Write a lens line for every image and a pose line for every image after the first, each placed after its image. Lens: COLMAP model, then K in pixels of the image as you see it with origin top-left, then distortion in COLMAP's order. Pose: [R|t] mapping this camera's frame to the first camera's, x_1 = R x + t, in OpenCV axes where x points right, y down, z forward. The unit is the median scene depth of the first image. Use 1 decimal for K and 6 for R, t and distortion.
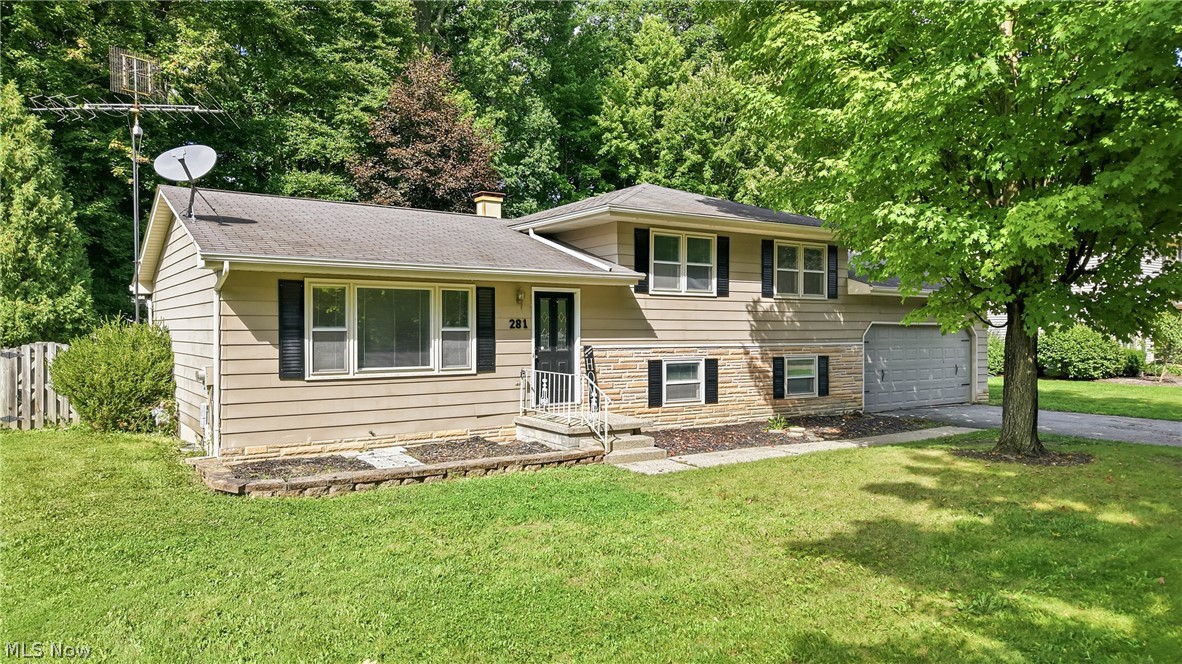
lens RADIAL K [[786.3, 0, 591.0], [0, 786.3, 332.0], [0, 0, 1]] dist [0.091044, -0.154385]
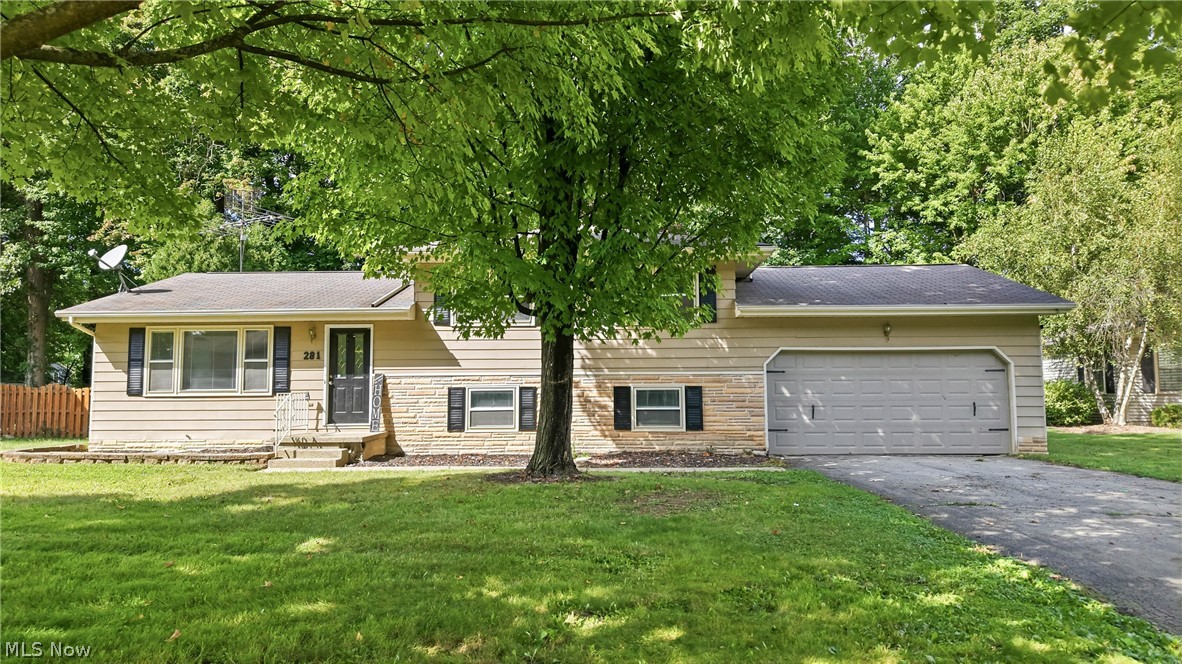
lens RADIAL K [[786.3, 0, 591.0], [0, 786.3, 332.0], [0, 0, 1]] dist [0.091044, -0.154385]
pose [[0.803346, -0.055445, -0.592925, 0.872636], [0.003486, 0.996077, -0.088421, 0.056266], [0.595502, 0.068966, 0.800388, 0.242800]]
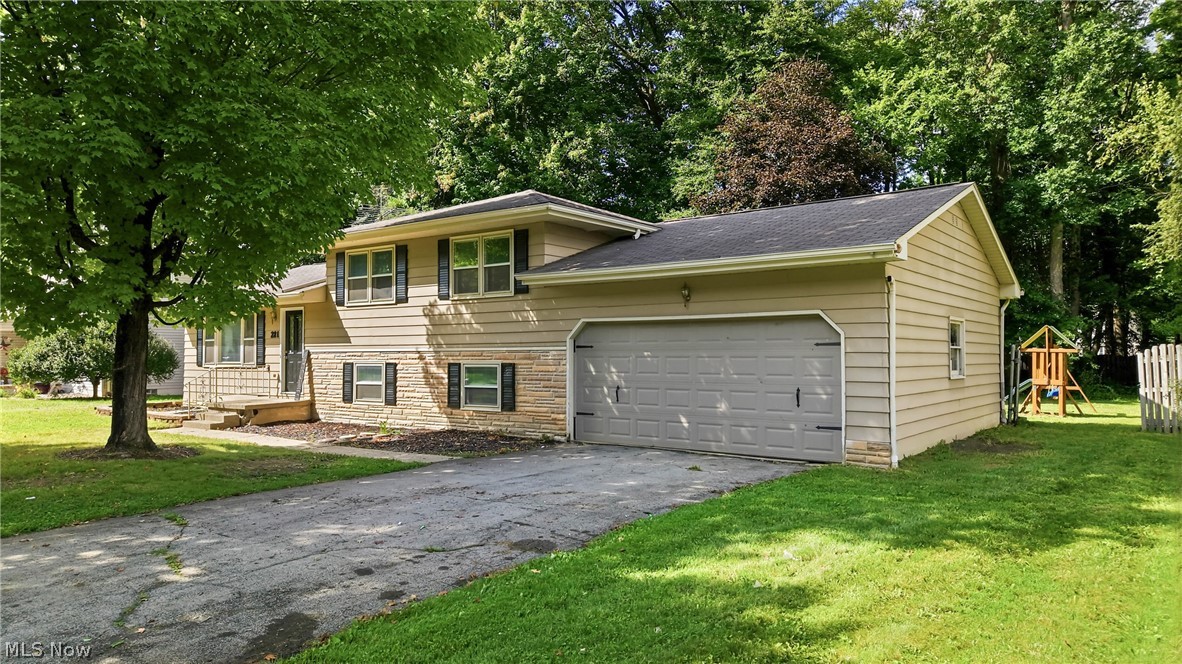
lens RADIAL K [[786.3, 0, 591.0], [0, 786.3, 332.0], [0, 0, 1]] dist [0.091044, -0.154385]
pose [[0.308132, -0.029751, -0.950878, 1.314655], [-0.000117, 0.999510, -0.031311, 0.027389], [0.951343, 0.009759, 0.307978, 0.980733]]
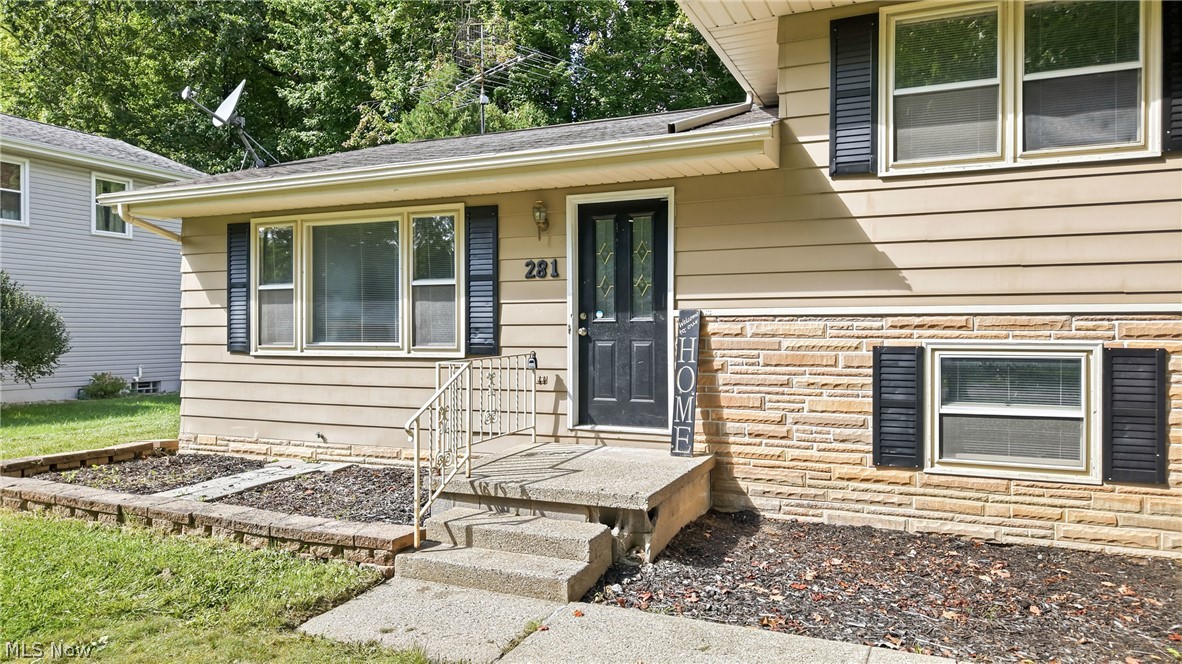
lens RADIAL K [[786.3, 0, 591.0], [0, 786.3, 332.0], [0, 0, 1]] dist [0.091044, -0.154385]
pose [[0.522412, 0.001241, -0.852692, 0.337019], [-0.002272, 0.999997, 0.000063, 0.028700], [0.852690, 0.001904, 0.522414, 0.666859]]
